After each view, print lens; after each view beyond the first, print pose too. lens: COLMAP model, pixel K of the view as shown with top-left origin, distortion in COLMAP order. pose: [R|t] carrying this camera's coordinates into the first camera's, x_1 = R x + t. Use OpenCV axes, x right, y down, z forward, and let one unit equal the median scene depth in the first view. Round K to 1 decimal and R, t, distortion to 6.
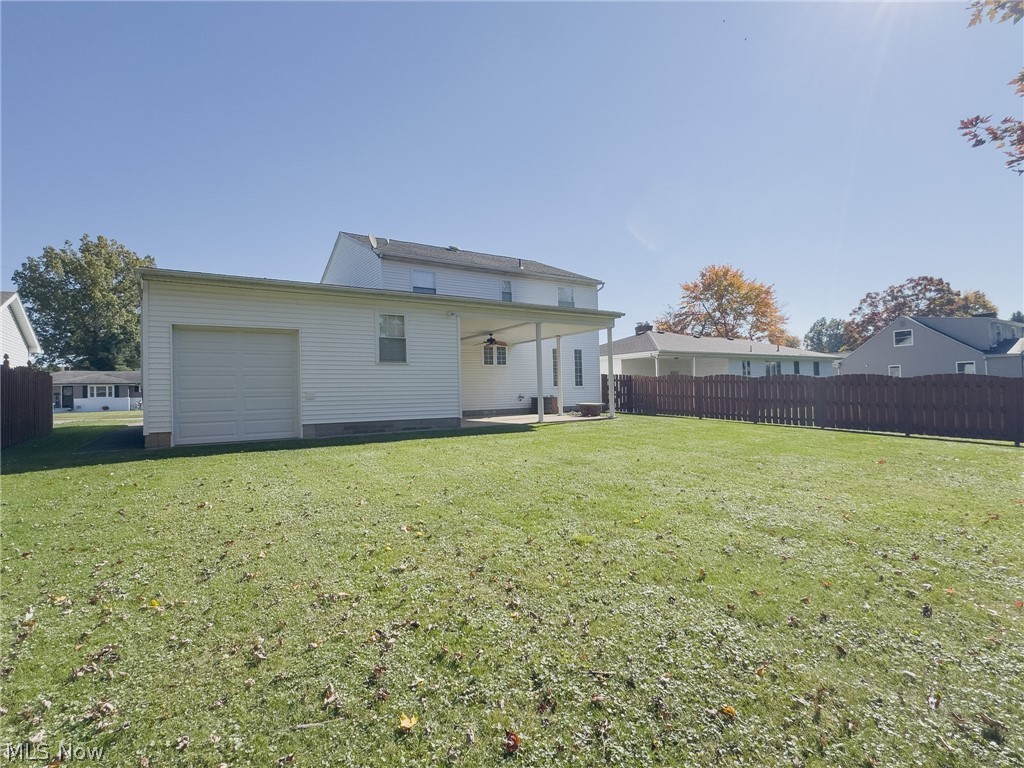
lens RADIAL K [[522.6, 0, 512.0], [0, 522.6, 384.0], [0, 0, 1]] dist [0.000220, 0.000226]
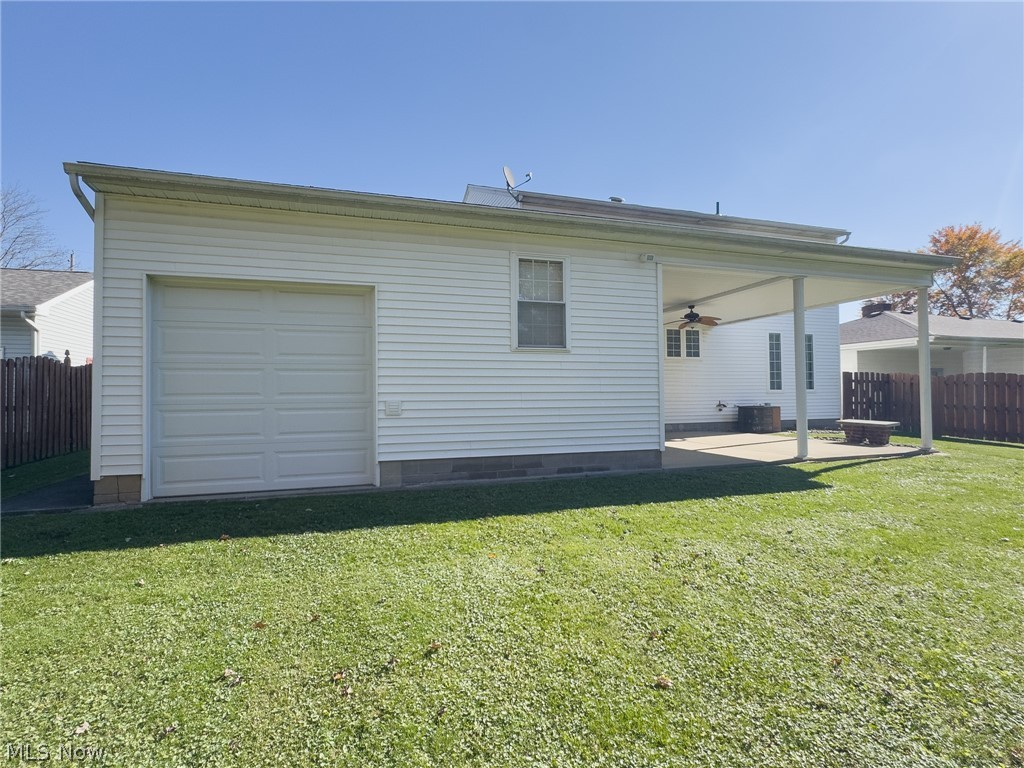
lens RADIAL K [[538.0, 0, 512.0], [0, 538.0, 384.0], [0, 0, 1]] dist [-0.000523, -0.000277]
pose [[0.967719, 0.010272, -0.251823, -0.068971], [-0.009154, 0.999942, 0.005613, -0.003715], [0.251866, -0.003127, 0.967757, 0.266618]]
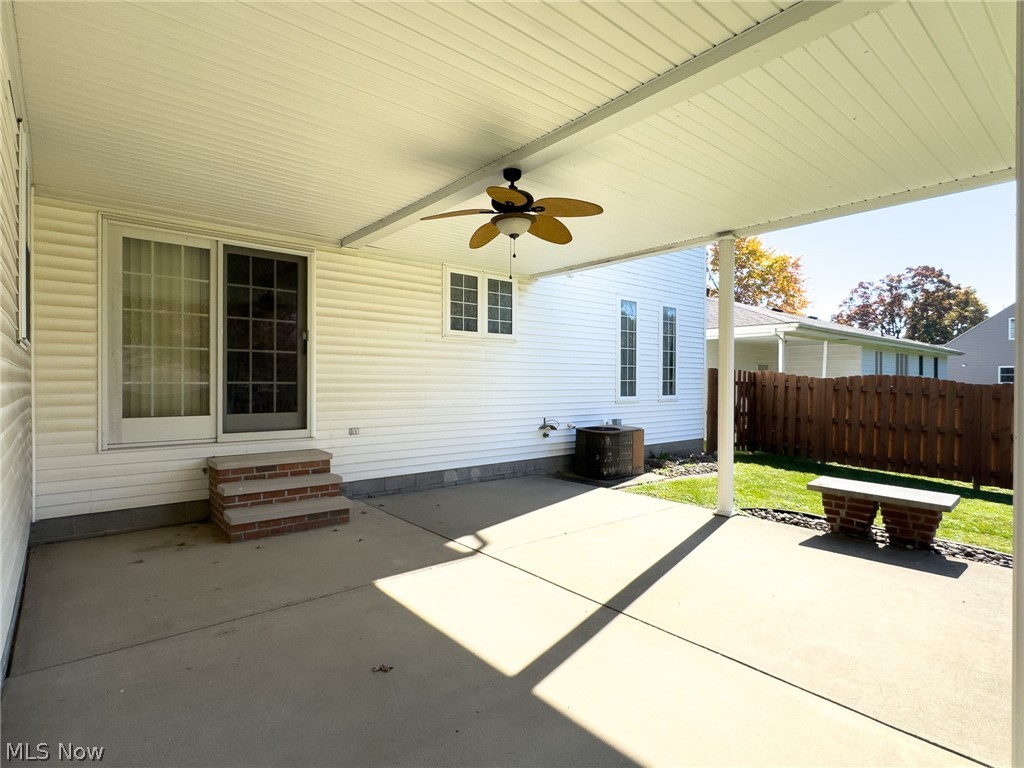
lens RADIAL K [[538.0, 0, 512.0], [0, 538.0, 384.0], [0, 0, 1]] dist [-0.000523, -0.000277]
pose [[0.992396, 0.029099, 0.119595, -0.052084], [-0.032090, 0.999217, 0.023155, -0.012045], [-0.118827, -0.026817, 0.992553, 0.637216]]
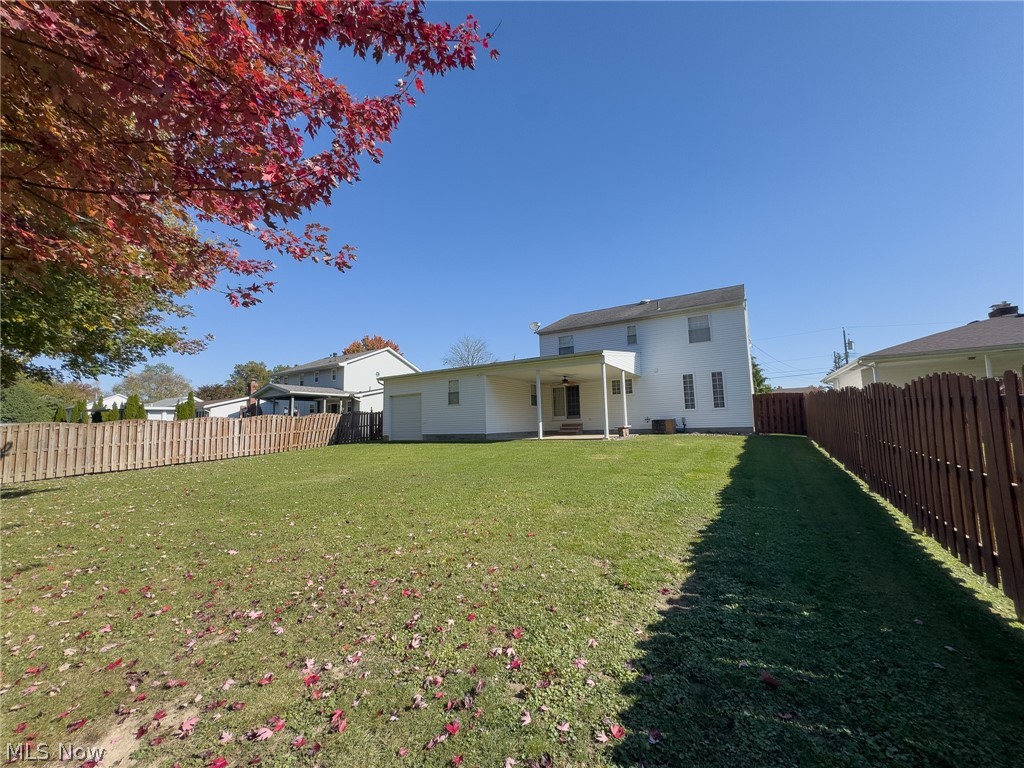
lens RADIAL K [[414.4, 0, 500.7], [0, 414.4, 386.0], [0, 0, 1]] dist [0.000004, 0.000029]
pose [[0.400888, -0.073043, -0.913210, 0.755380], [0.036708, 0.997297, -0.063654, -0.002796], [0.915391, -0.008004, 0.402486, 0.309708]]
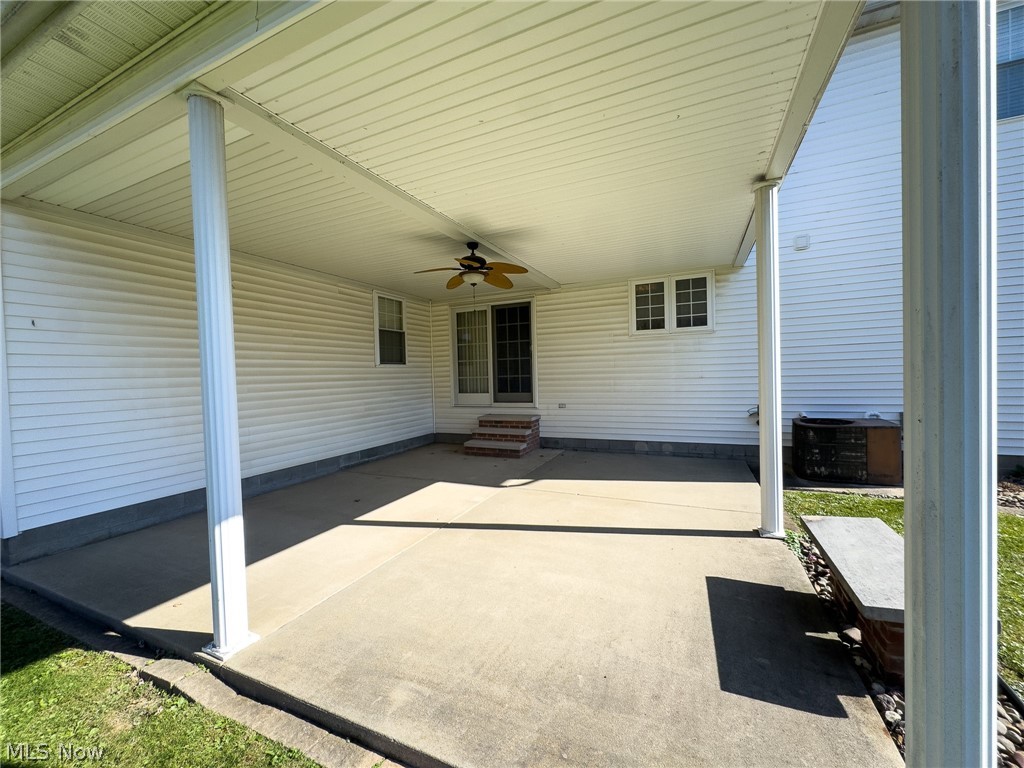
lens RADIAL K [[409.3, 0, 512.0], [0, 409.3, 384.0], [0, 0, 1]] dist [-0.002634, -0.000081]
pose [[0.531901, 0.032721, -0.846174, 0.159650], [0.035528, 0.997511, 0.060906, -0.017662], [0.846061, -0.062459, 0.529414, 0.715755]]
